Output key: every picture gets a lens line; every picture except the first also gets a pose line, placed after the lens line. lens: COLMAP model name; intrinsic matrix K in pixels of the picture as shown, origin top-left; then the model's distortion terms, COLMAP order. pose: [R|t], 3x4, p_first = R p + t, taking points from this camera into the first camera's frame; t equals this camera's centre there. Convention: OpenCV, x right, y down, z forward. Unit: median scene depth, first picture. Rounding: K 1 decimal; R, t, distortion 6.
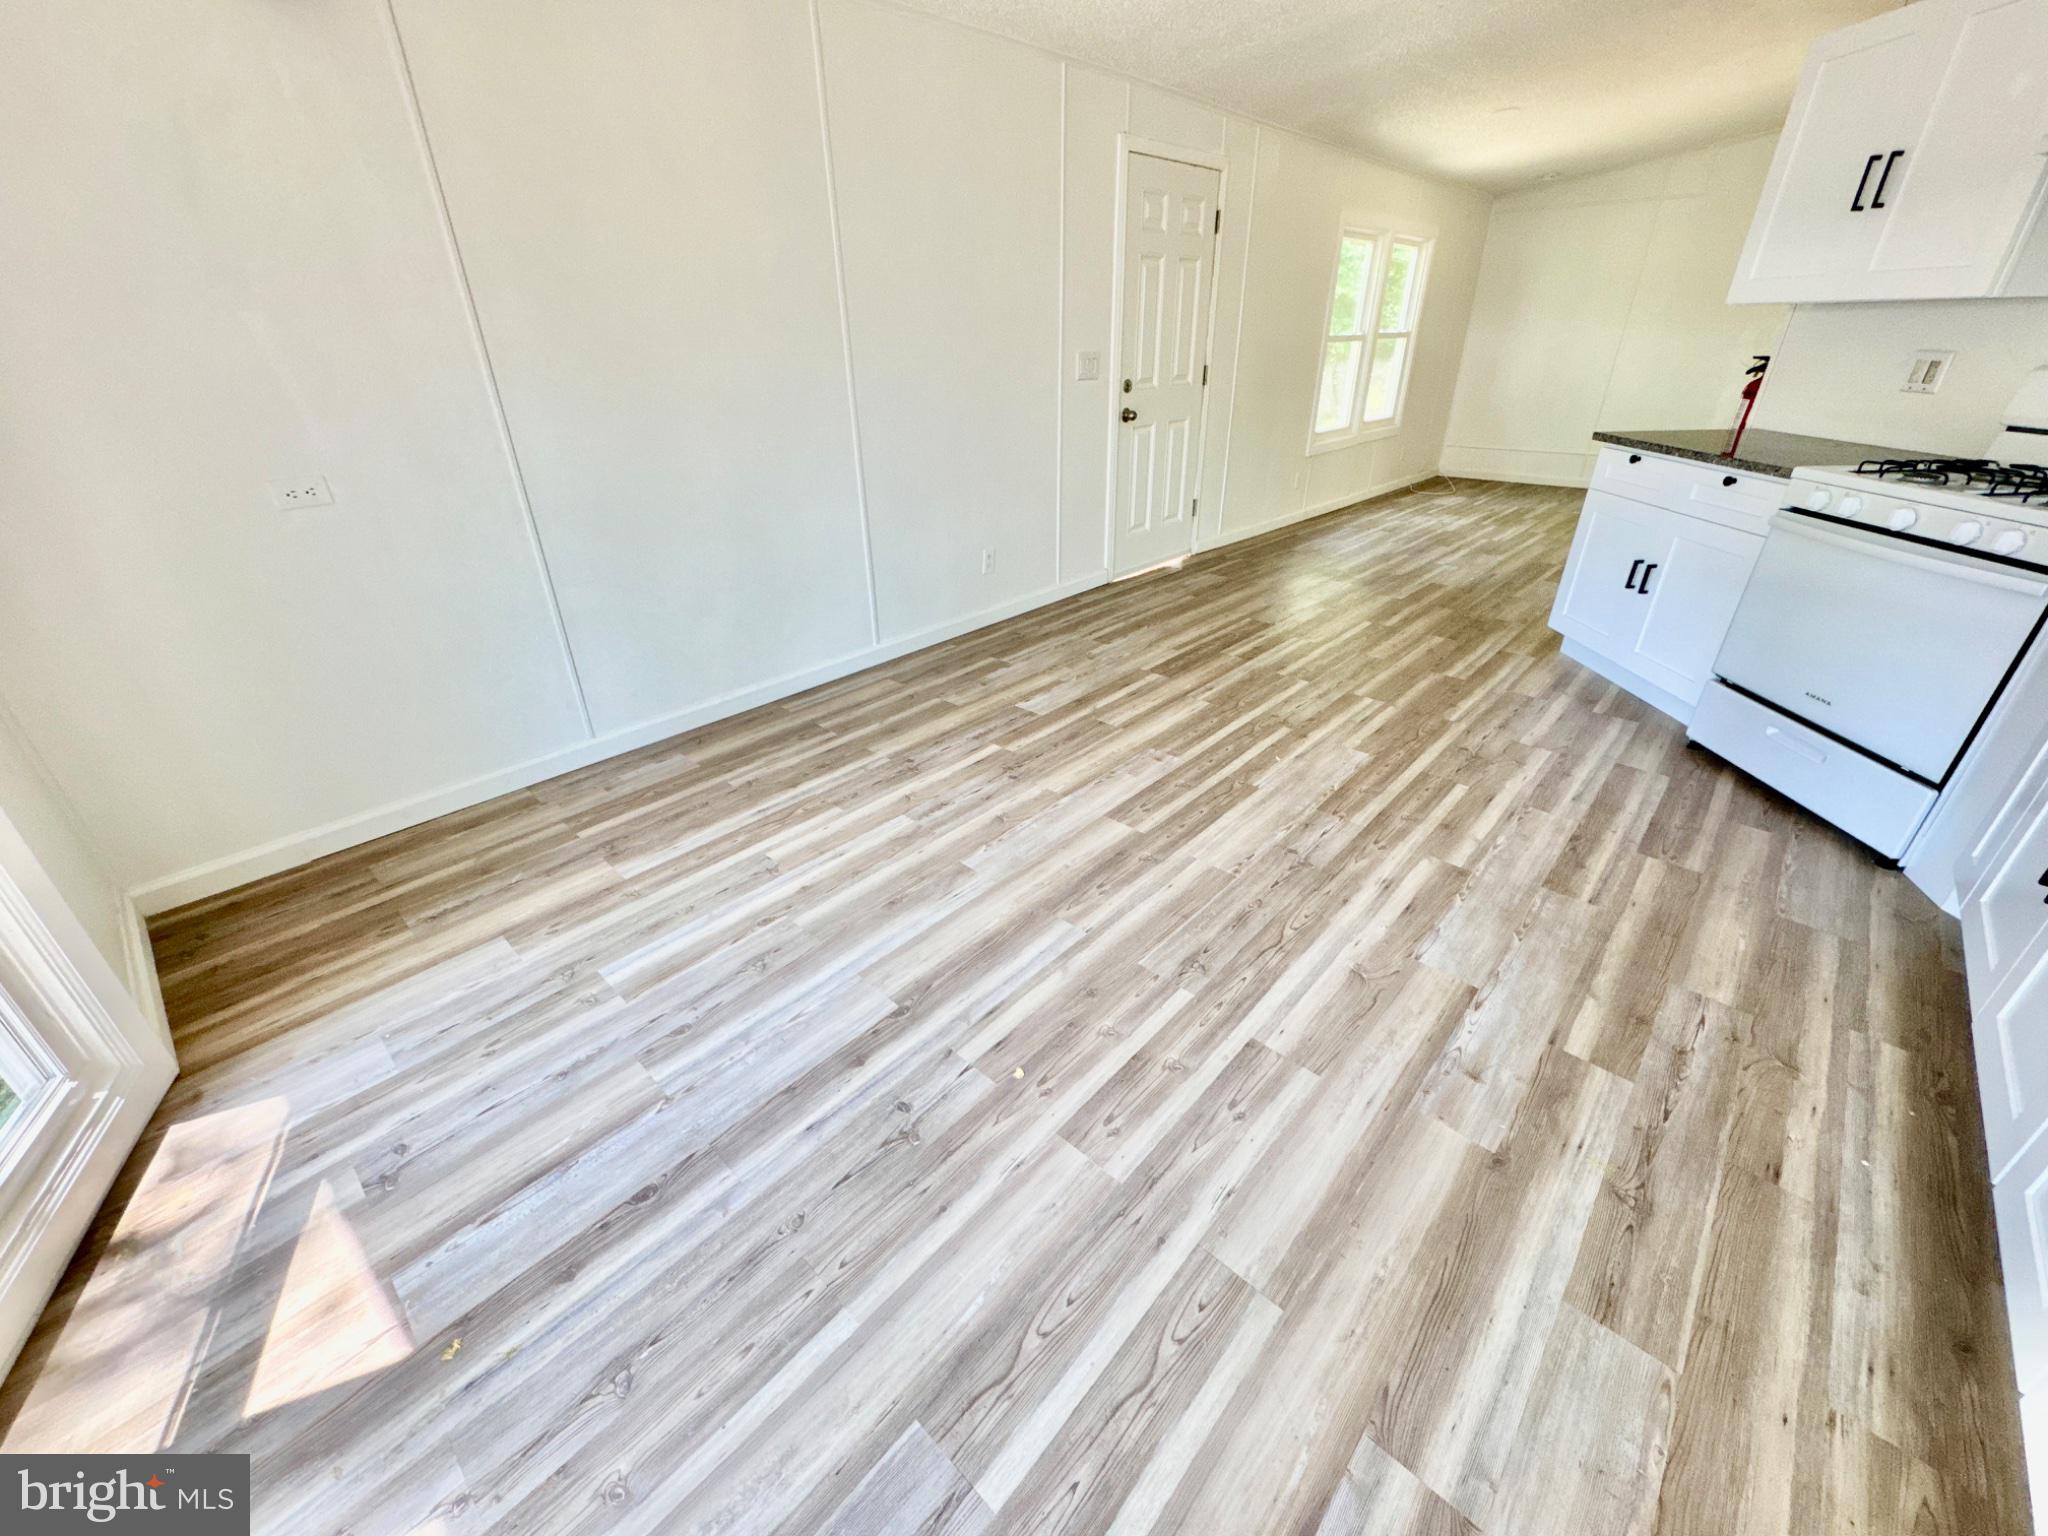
lens RADIAL K [[821.7, 0, 1021.6], [0, 821.7, 766.5], [0, 0, 1]] dist [-0.001564, 0.000057]
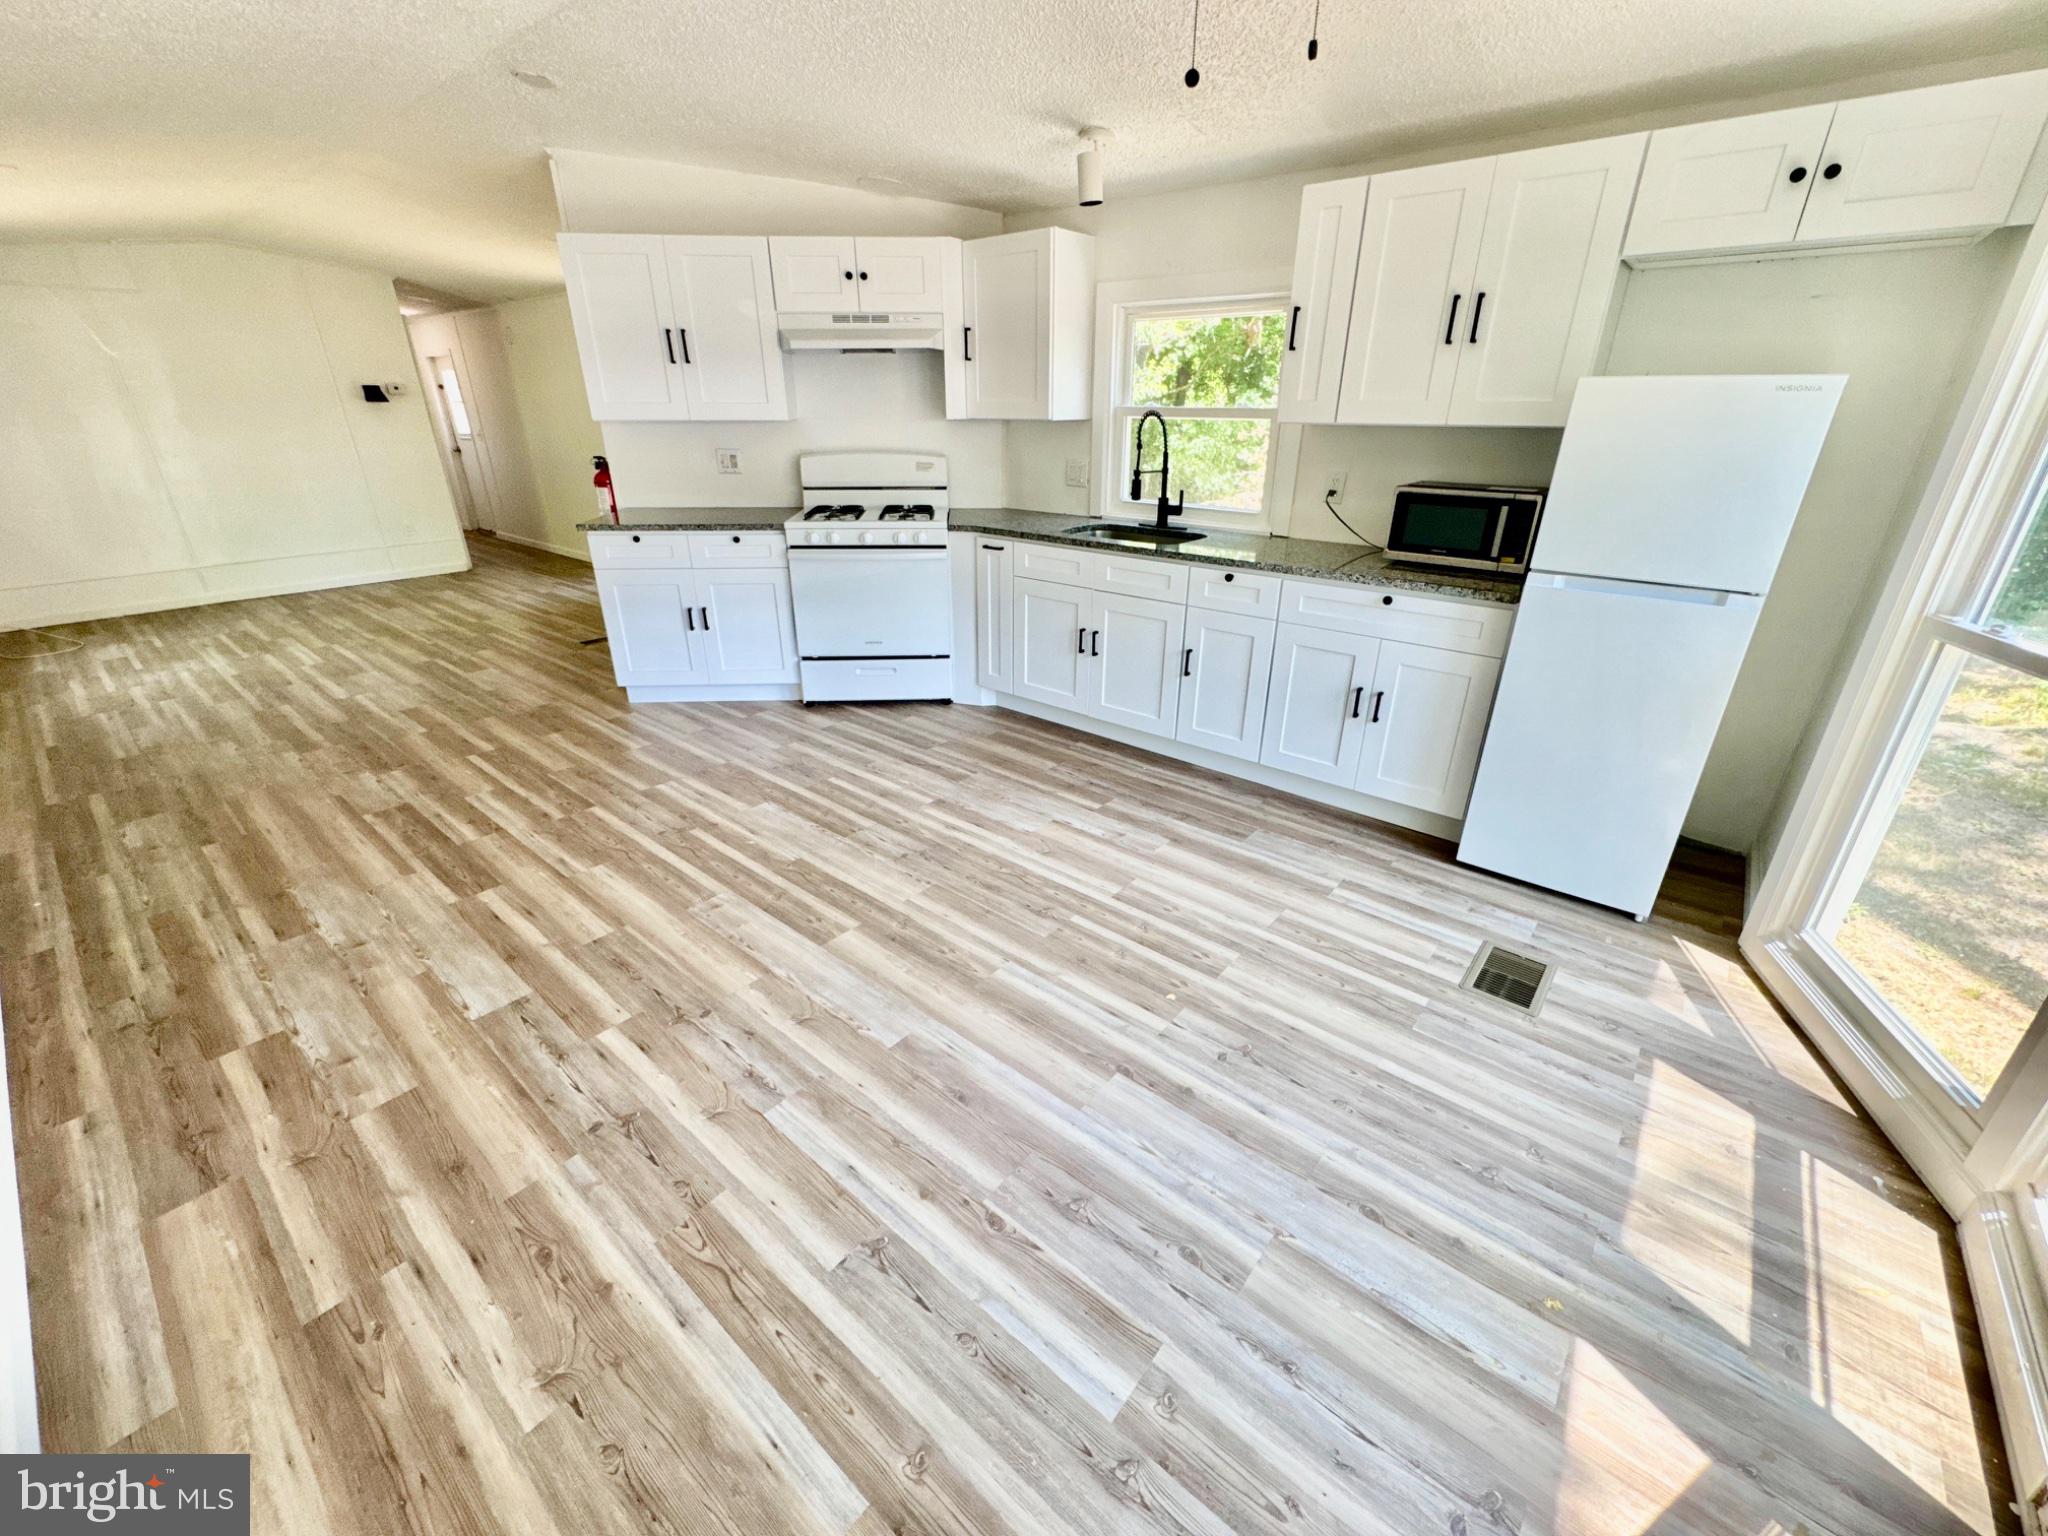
lens RADIAL K [[821.7, 0, 1021.6], [0, 821.7, 766.5], [0, 0, 1]] dist [-0.001564, 0.000057]
pose [[-0.046750, -0.393673, 0.918061, -0.727439], [0.470242, 0.802185, 0.367930, -0.360106], [-0.881299, 0.448911, 0.147619, 0.581608]]
